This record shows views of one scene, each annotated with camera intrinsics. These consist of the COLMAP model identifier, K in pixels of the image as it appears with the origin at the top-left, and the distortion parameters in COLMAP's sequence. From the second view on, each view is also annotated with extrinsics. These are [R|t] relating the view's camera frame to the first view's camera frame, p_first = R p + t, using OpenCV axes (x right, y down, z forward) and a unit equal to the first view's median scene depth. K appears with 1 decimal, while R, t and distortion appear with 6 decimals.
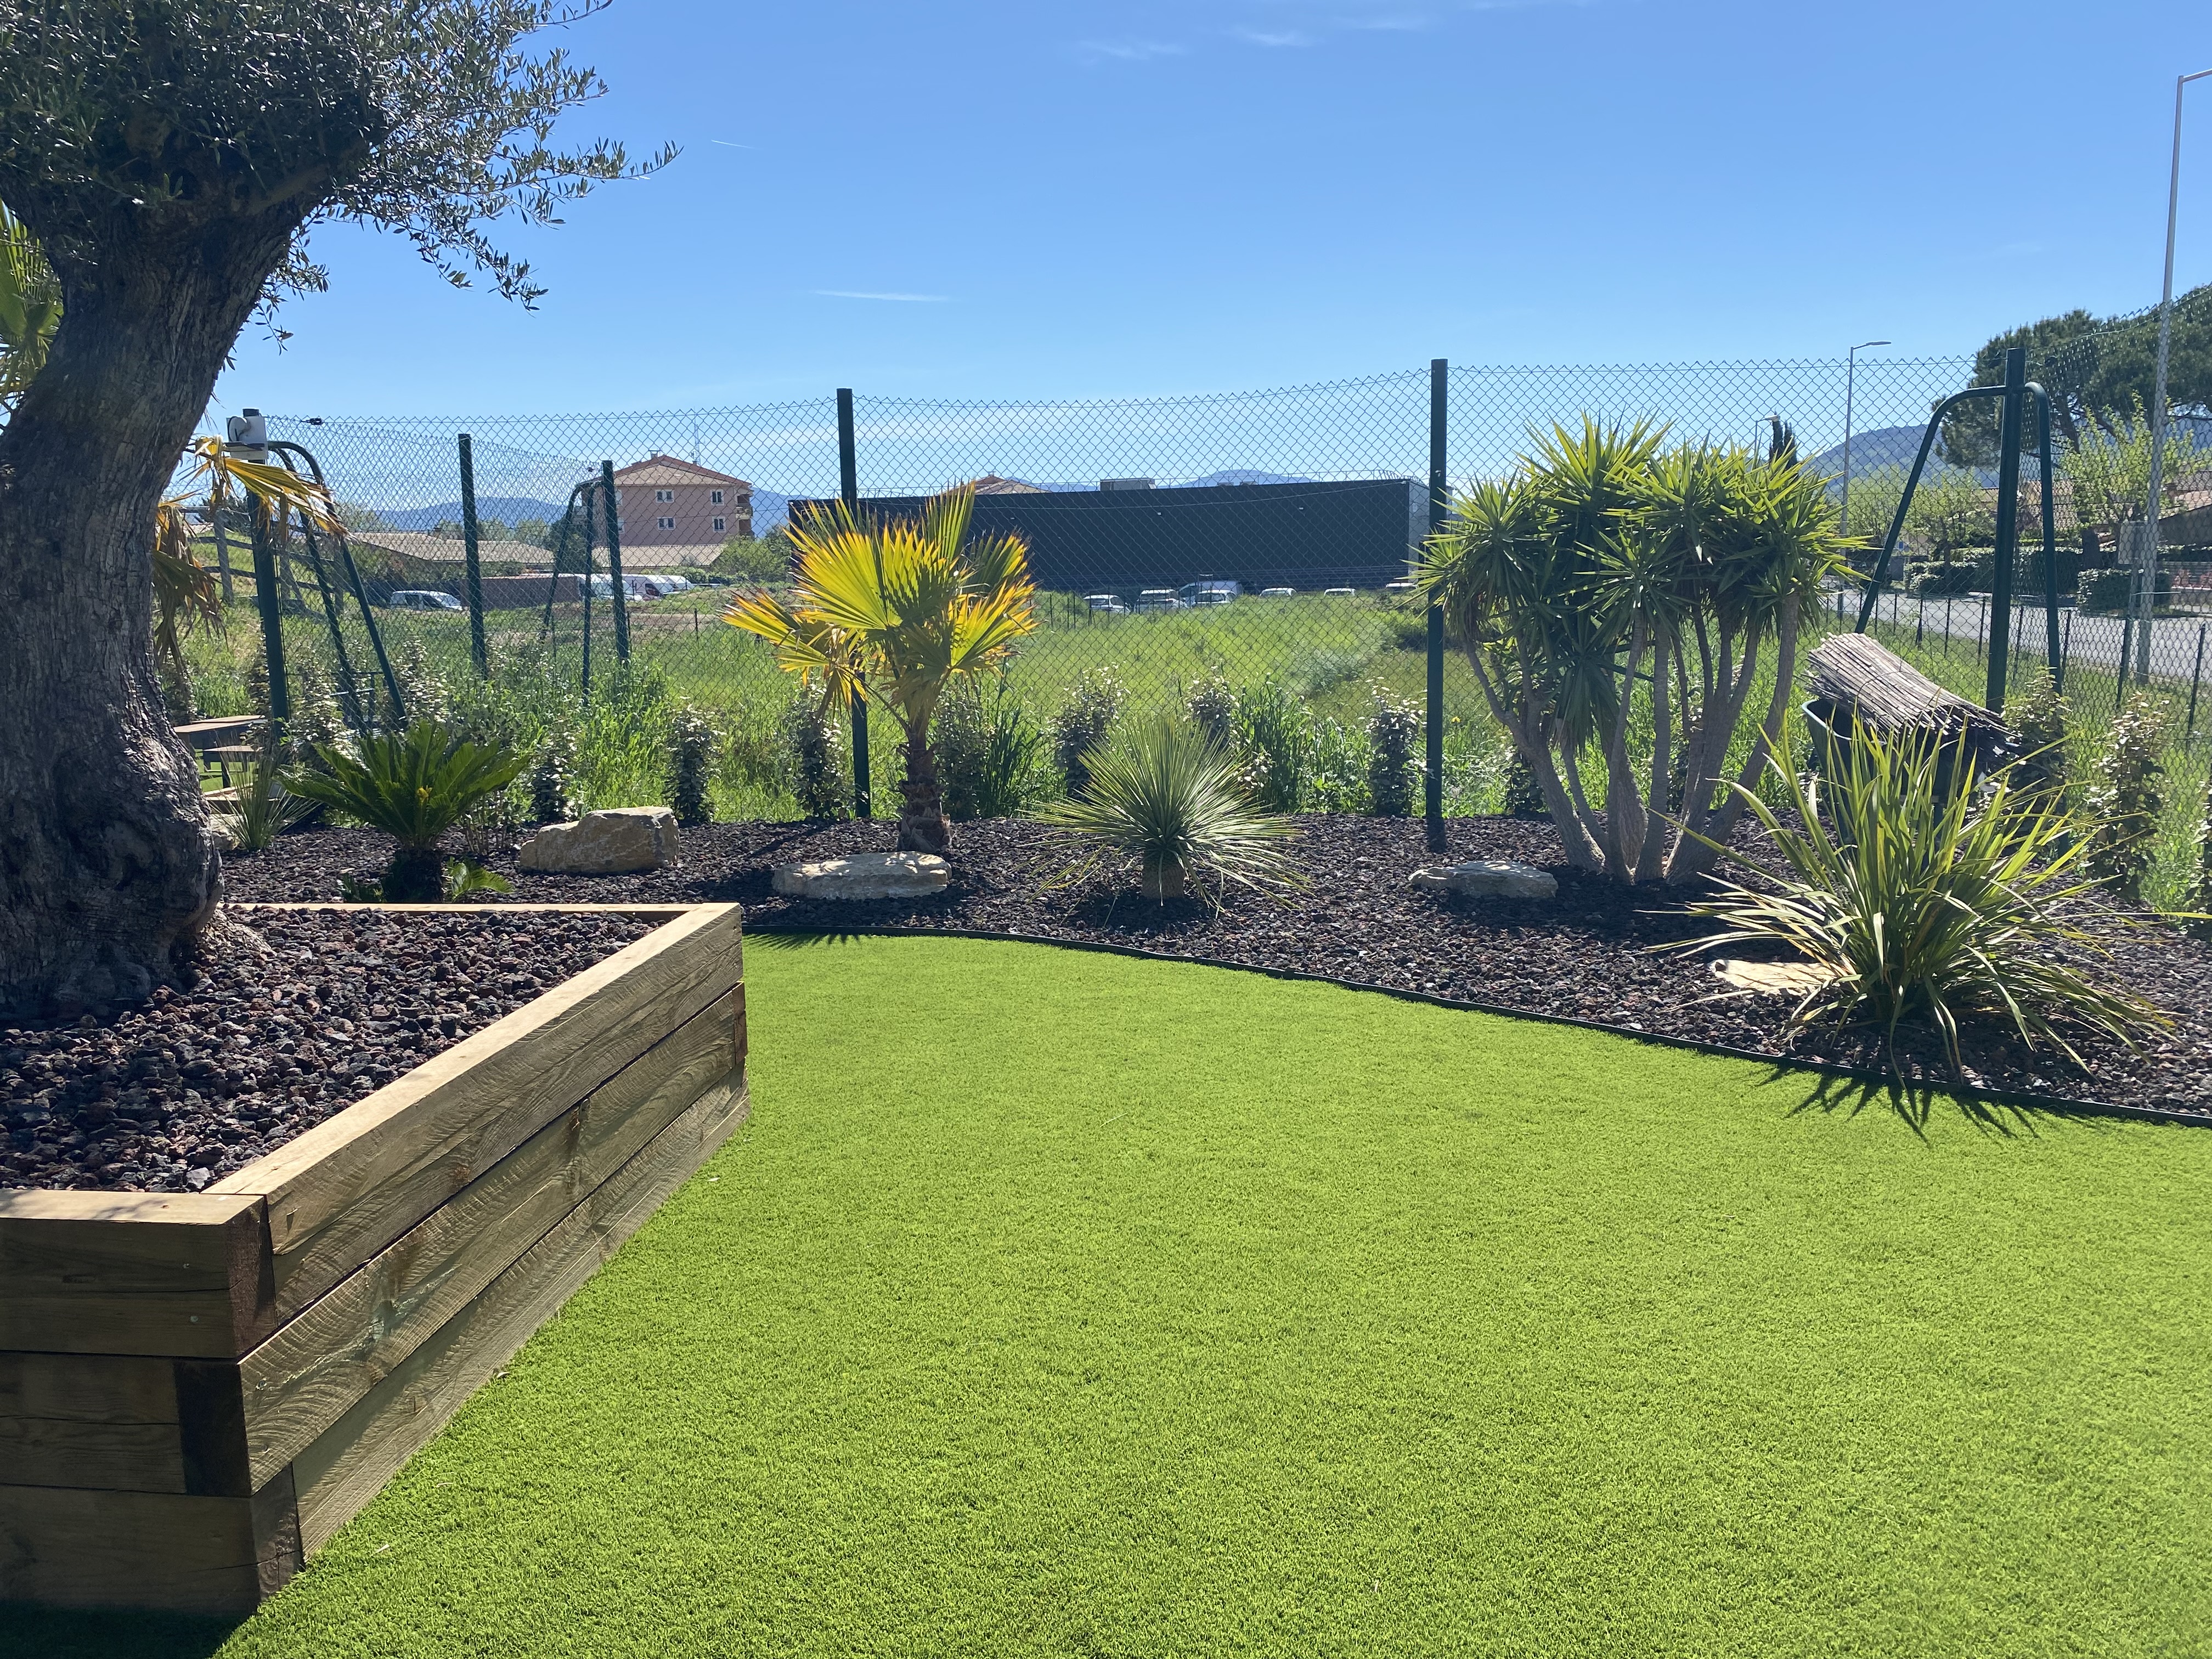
lens RADIAL K [[1683.1, 0, 1088.5], [0, 1683.1, 841.4], [0, 0, 1]] dist [0.008898, 0.001036]
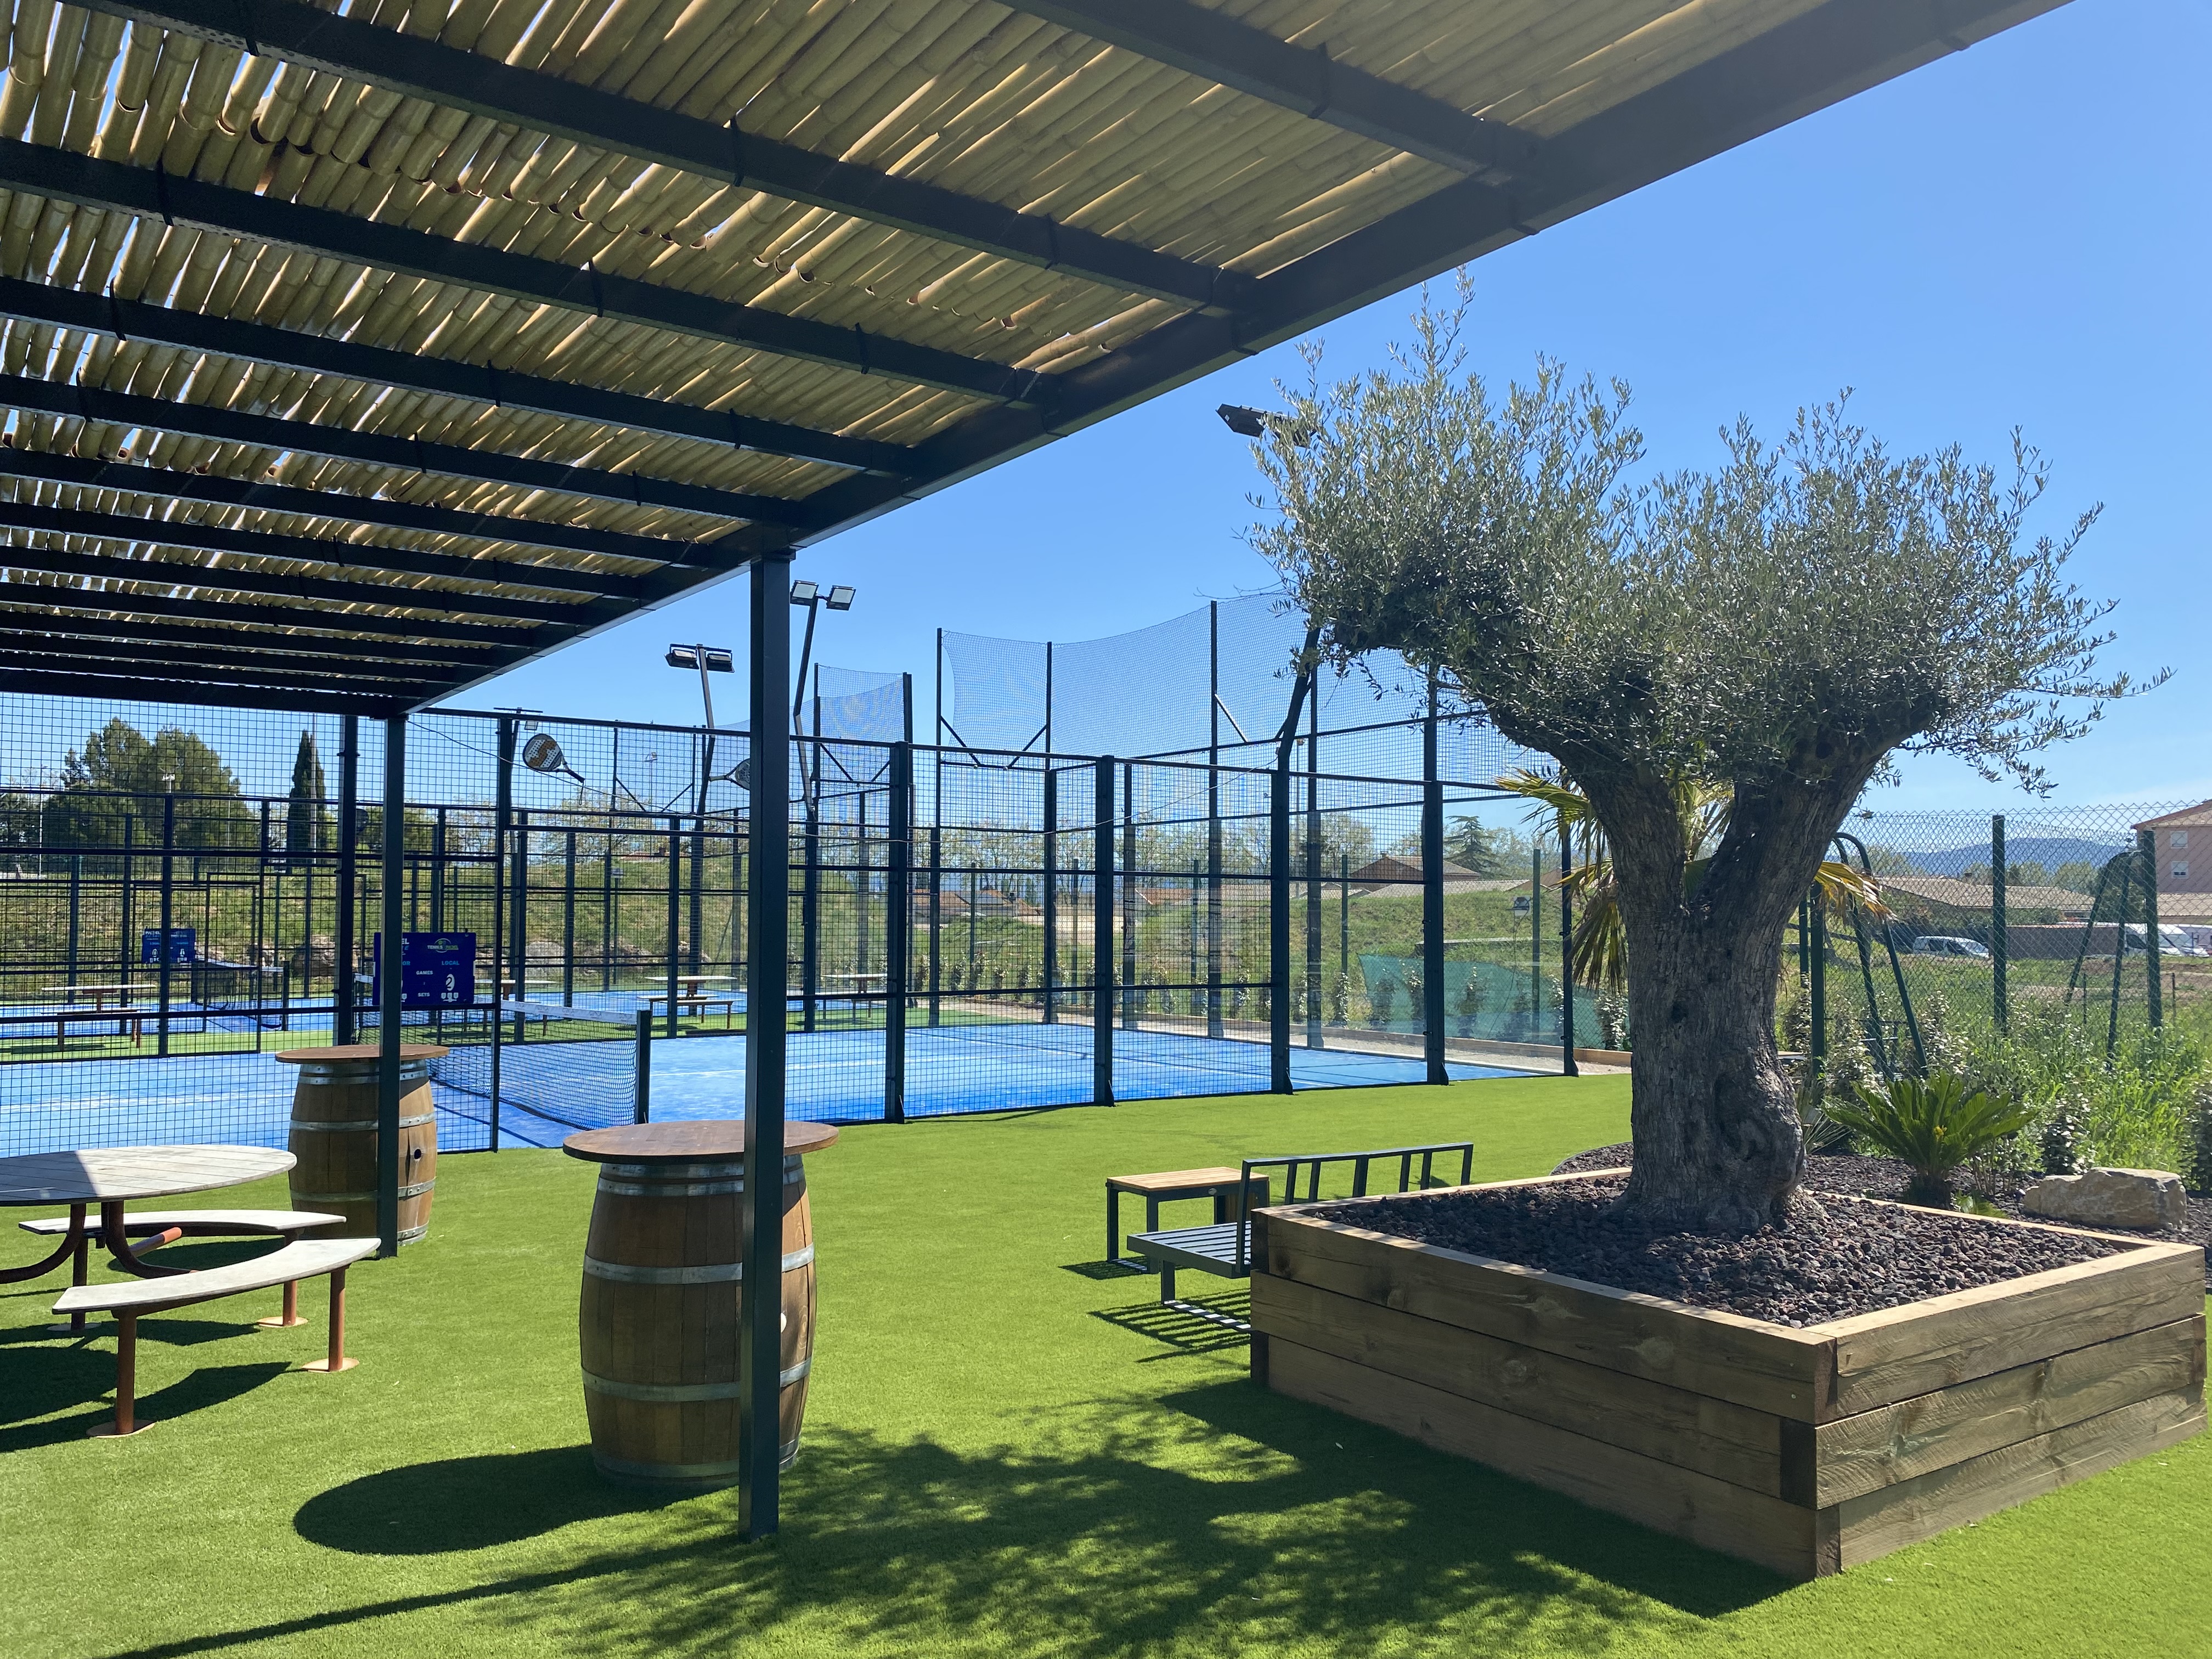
lens RADIAL K [[1683.1, 0, 1088.5], [0, 1683.1, 841.4], [0, 0, 1]] dist [0.008898, 0.001036]
pose [[0.664909, -0.008699, -0.746873, 0.215542], [-0.139438, 0.980908, -0.135561, 0.033504], [0.733793, 0.194279, 0.651002, -0.564026]]
